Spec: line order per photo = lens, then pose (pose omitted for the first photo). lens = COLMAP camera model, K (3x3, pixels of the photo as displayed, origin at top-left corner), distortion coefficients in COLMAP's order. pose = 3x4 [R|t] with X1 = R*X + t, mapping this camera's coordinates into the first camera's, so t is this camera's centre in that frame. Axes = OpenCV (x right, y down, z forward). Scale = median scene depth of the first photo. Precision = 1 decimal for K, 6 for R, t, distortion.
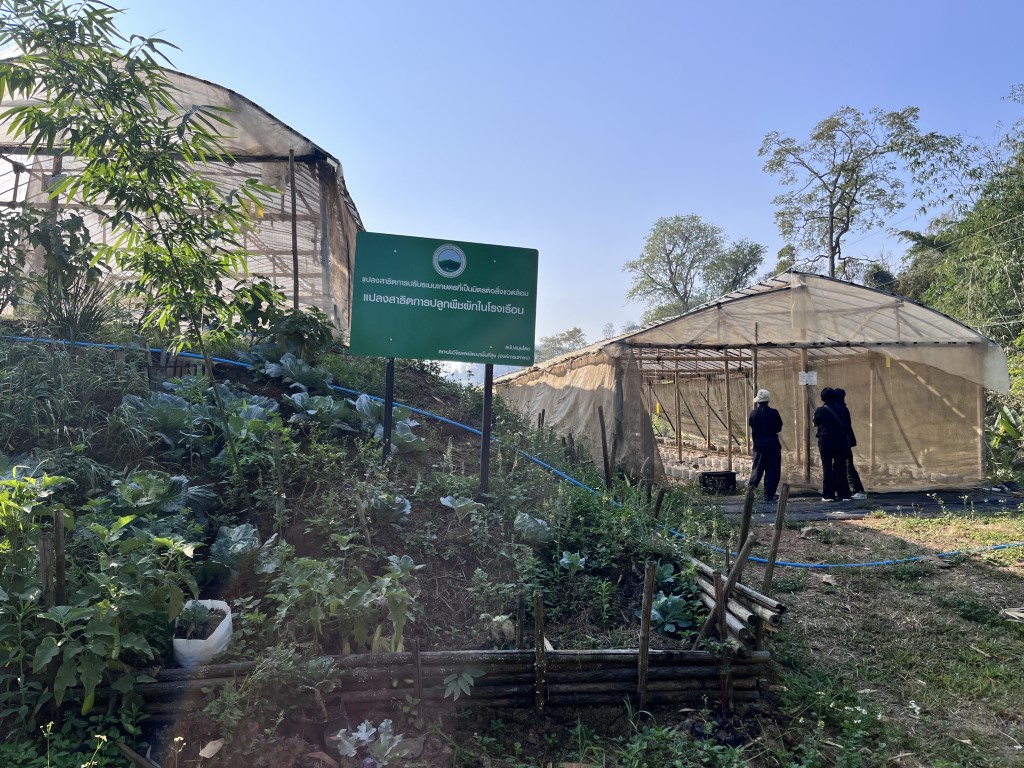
lens RADIAL K [[779.8, 0, 512.0], [0, 779.8, 384.0], [0, 0, 1]] dist [0.054695, -0.074881]
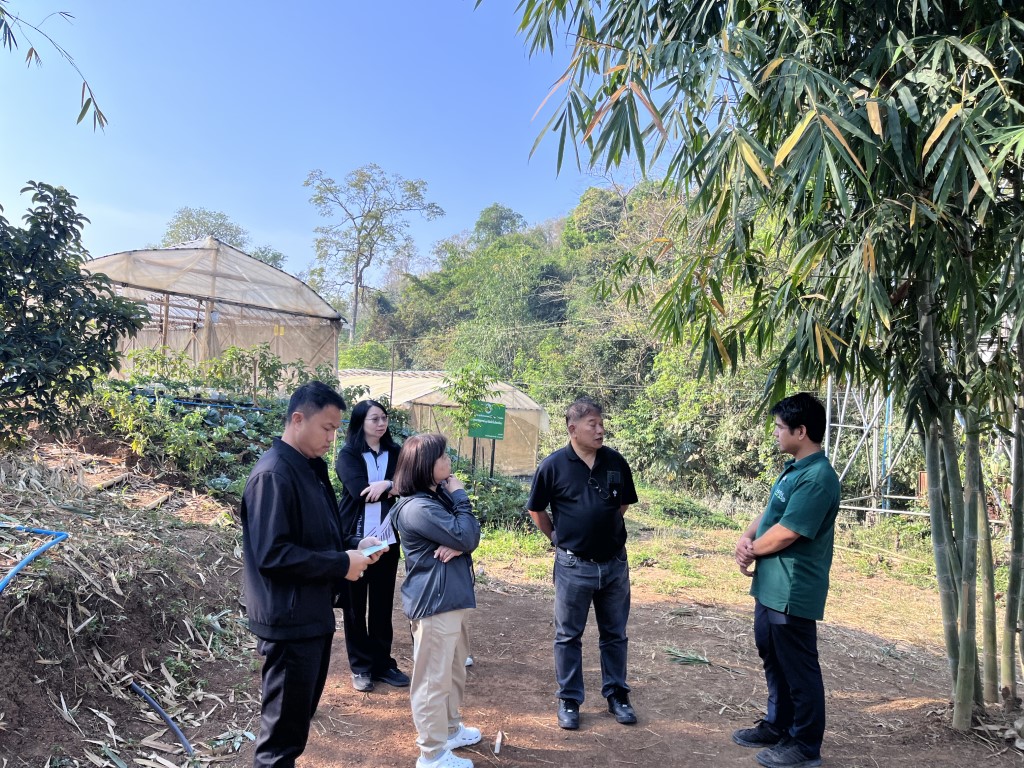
lens RADIAL K [[779.8, 0, 512.0], [0, 779.8, 384.0], [0, 0, 1]] dist [0.054695, -0.074881]
pose [[0.782142, 0.074687, 0.618607, -0.148927], [-0.087799, 0.996095, -0.009254, -0.017129], [-0.616883, -0.047075, 0.785646, -0.121912]]
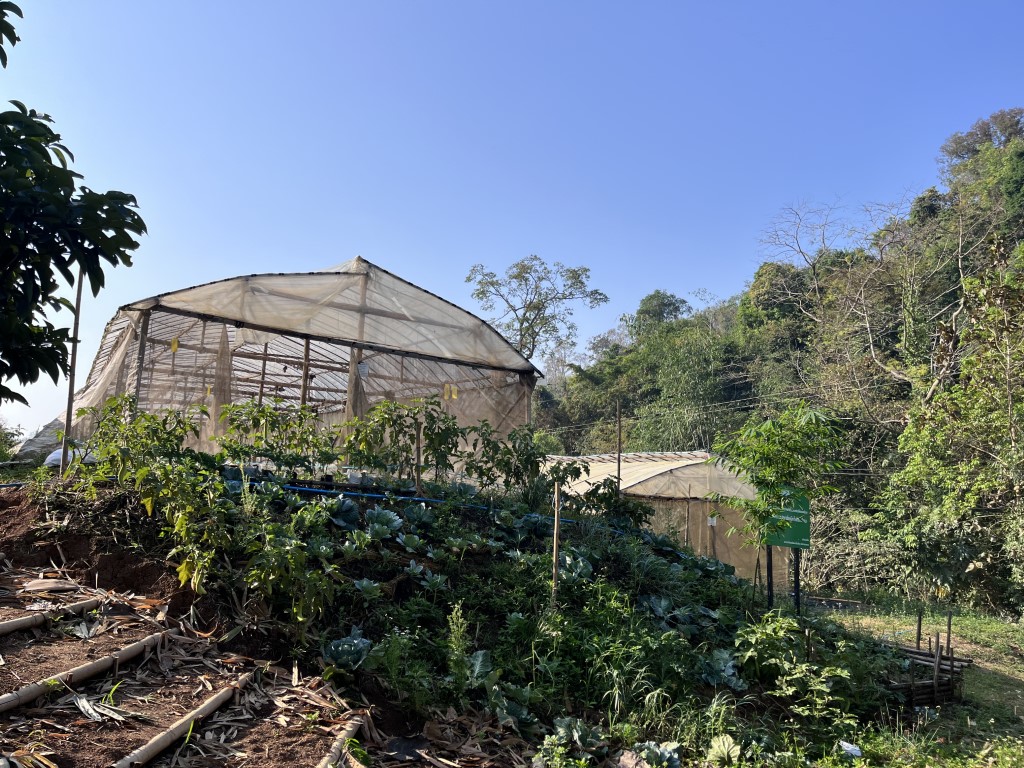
lens RADIAL K [[769.1, 0, 511.8], [0, 769.1, 414.9], [0, 0, 1]] dist [0.061909, -0.003290]
pose [[0.890457, 0.098491, 0.444281, -0.116638], [-0.070270, 0.994347, -0.079594, -0.011274], [-0.449609, 0.039656, 0.892345, -0.036039]]
